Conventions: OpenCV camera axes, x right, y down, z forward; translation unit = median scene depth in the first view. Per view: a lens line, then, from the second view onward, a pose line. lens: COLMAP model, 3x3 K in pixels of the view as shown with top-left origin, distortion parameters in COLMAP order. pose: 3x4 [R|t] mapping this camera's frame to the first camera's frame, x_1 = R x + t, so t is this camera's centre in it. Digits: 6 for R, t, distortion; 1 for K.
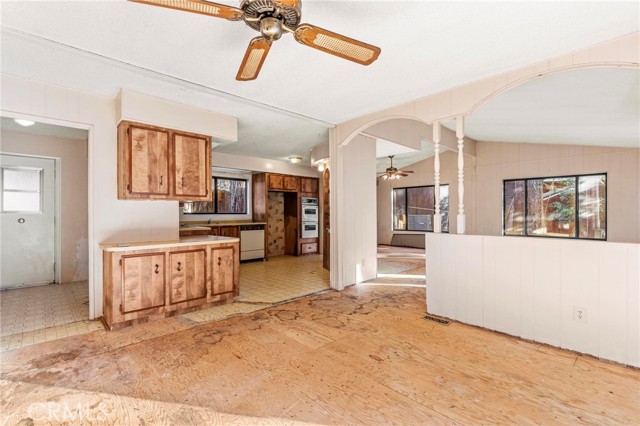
lens RADIAL K [[292.0, 0, 320.2], [0, 292.0, 215.3], [0, 0, 1]] dist [0.003323, 0.000001]
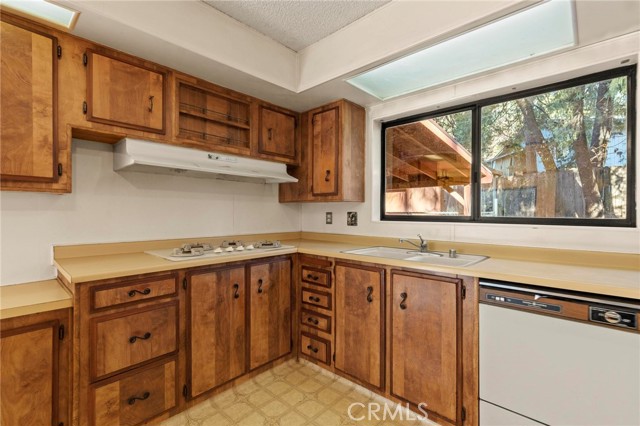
lens RADIAL K [[290.8, 0, 321.5], [0, 290.8, 209.4], [0, 0, 1]] dist [0.002904, 0.000116]
pose [[0.057990, -0.004605, -0.998307, -0.052073], [-0.005815, 0.999971, -0.004950, -0.012945], [0.998300, 0.006092, 0.057962, 0.731769]]
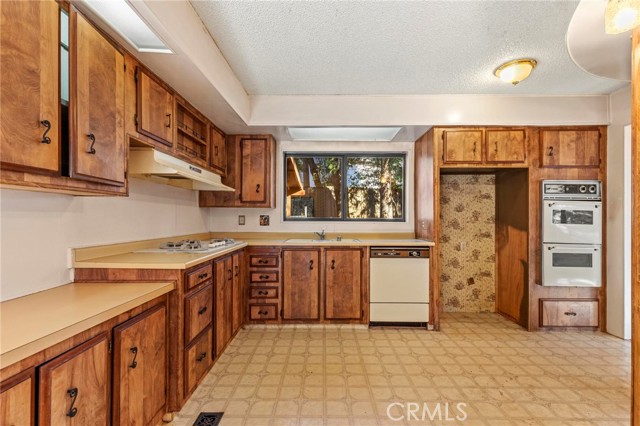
lens RADIAL K [[292.0, 0, 320.2], [0, 292.0, 215.3], [0, 0, 1]] dist [0.003323, 0.000001]
pose [[0.715039, 0.002286, -0.699081, -0.003157], [-0.008979, 0.999942, -0.005913, -0.009890], [0.699027, 0.010505, 0.715018, 0.513544]]
